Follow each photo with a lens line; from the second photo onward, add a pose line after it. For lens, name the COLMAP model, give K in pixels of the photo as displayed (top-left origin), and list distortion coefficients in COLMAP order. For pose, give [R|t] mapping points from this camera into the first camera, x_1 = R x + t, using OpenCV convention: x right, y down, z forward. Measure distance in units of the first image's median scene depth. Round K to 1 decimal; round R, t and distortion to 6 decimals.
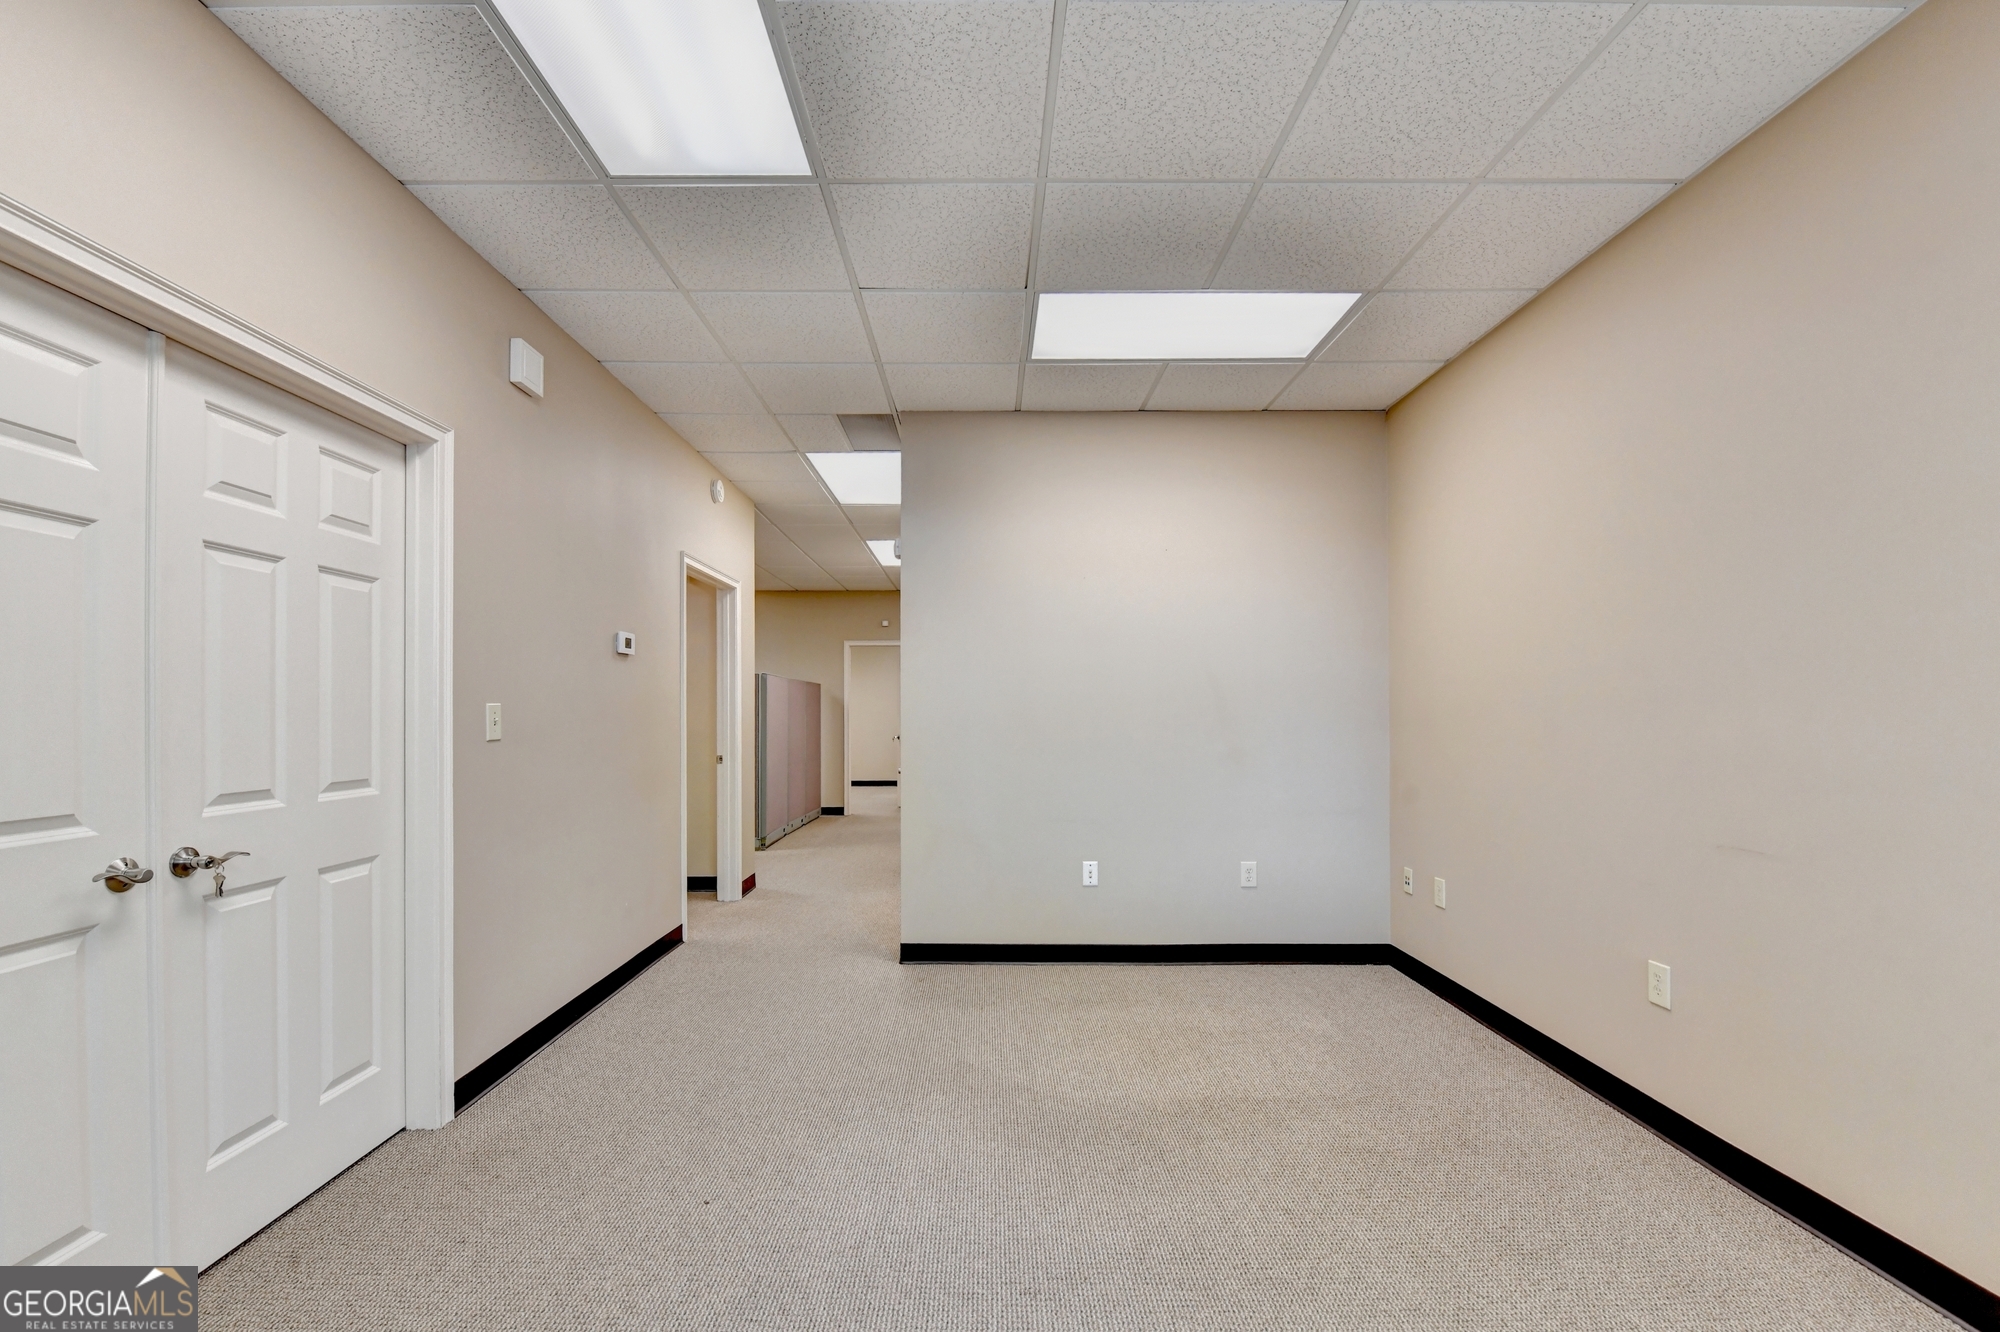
lens RADIAL K [[838.9, 0, 974.6], [0, 838.9, 705.9], [0, 0, 1]] dist [-0.015849, -0.003199]
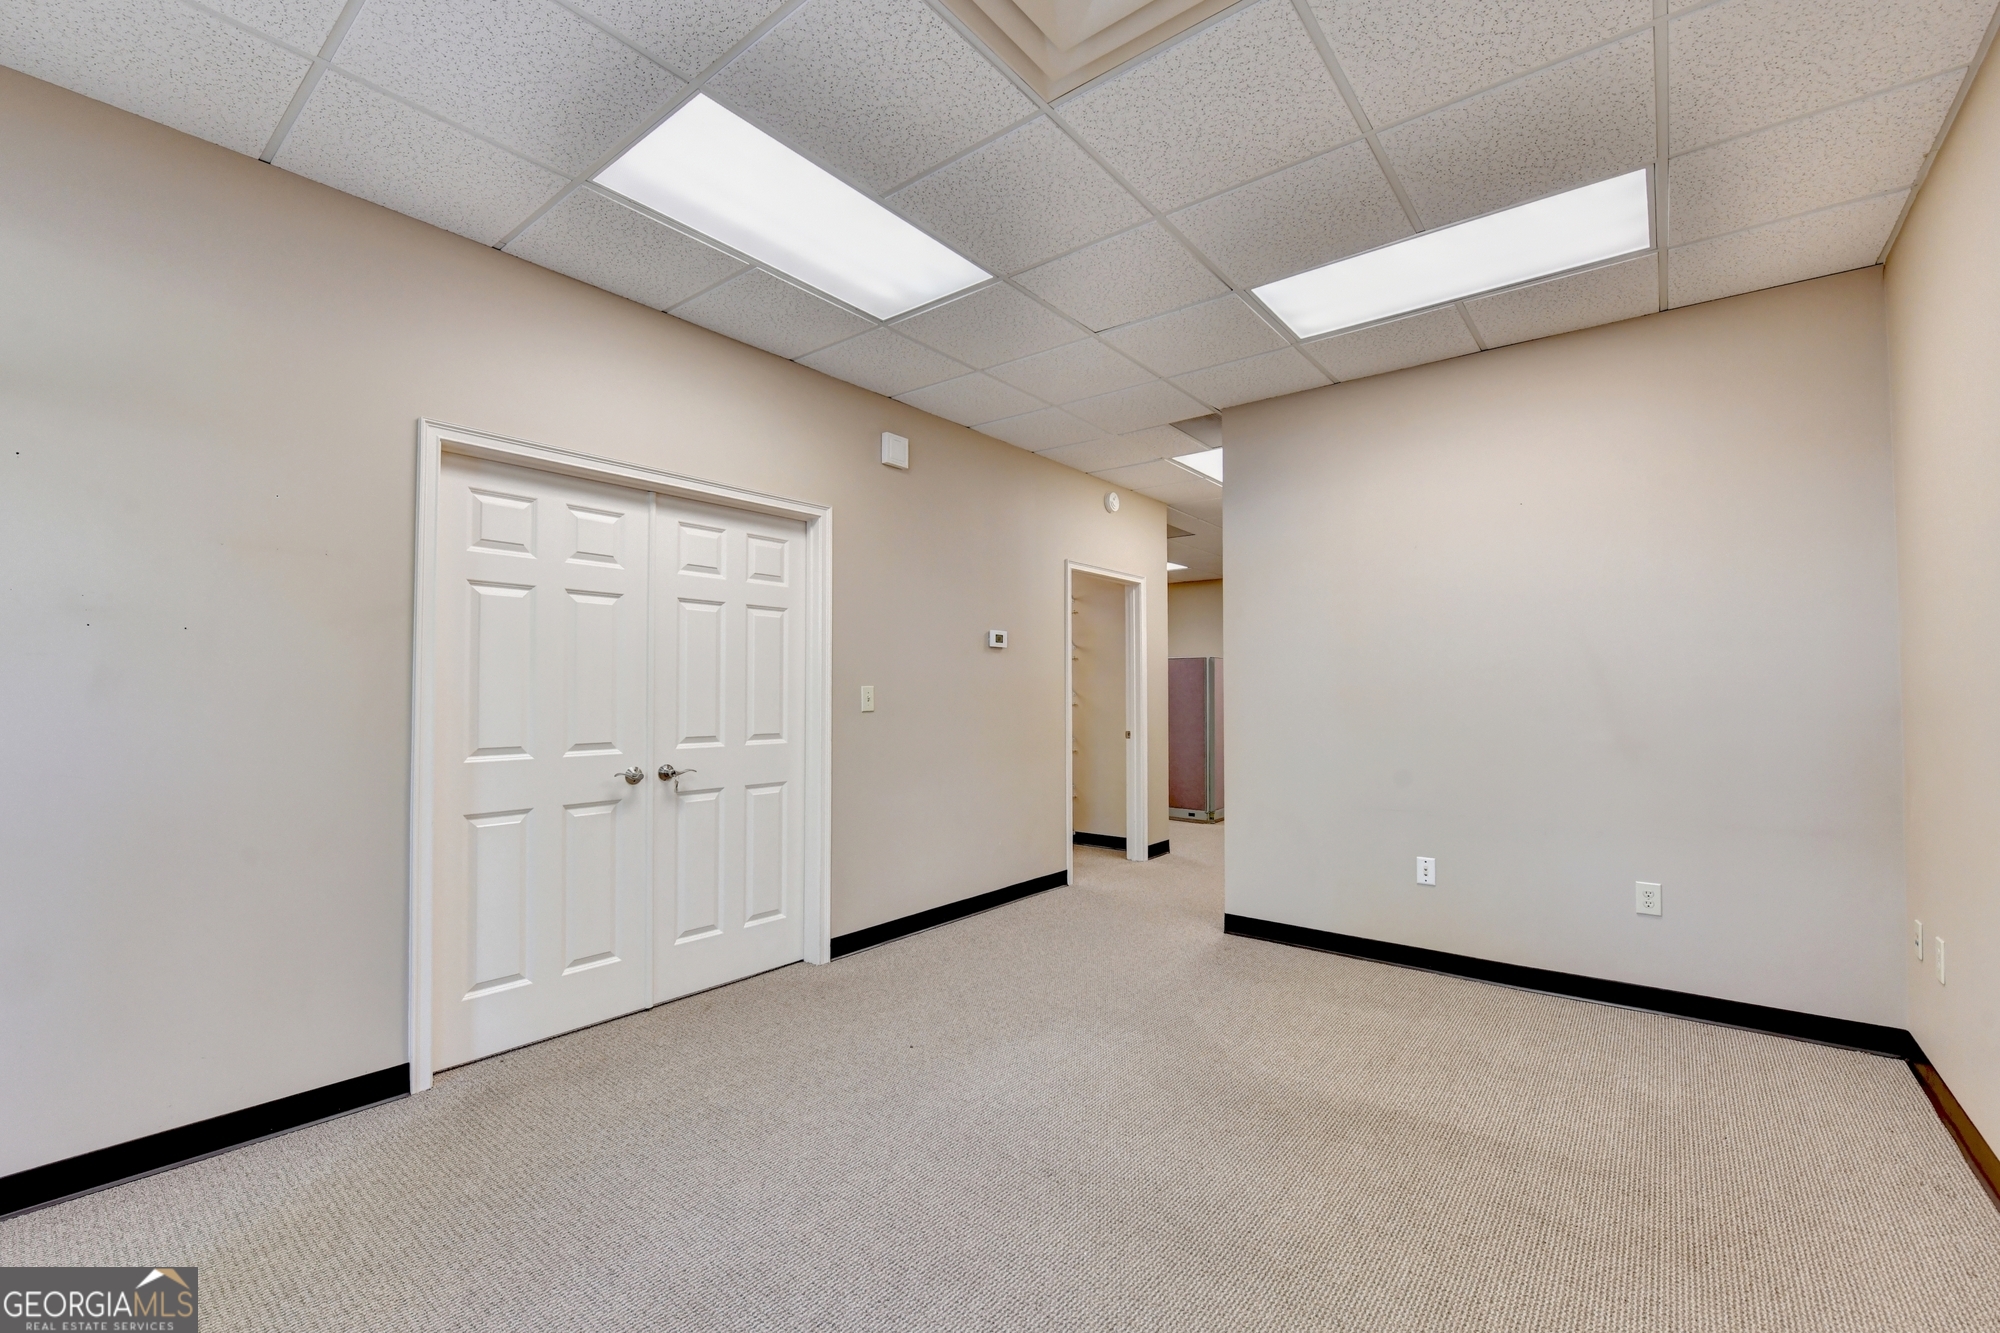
lens RADIAL K [[838.9, 0, 999.4], [0, 838.9, 671.5], [0, 0, 1]] dist [-0.015849, -0.003199]
pose [[0.777835, -0.015035, -0.628288, 0.526831], [0.002397, 0.999778, -0.020957, 0.002664], [0.628463, 0.014795, 0.777698, 0.002859]]
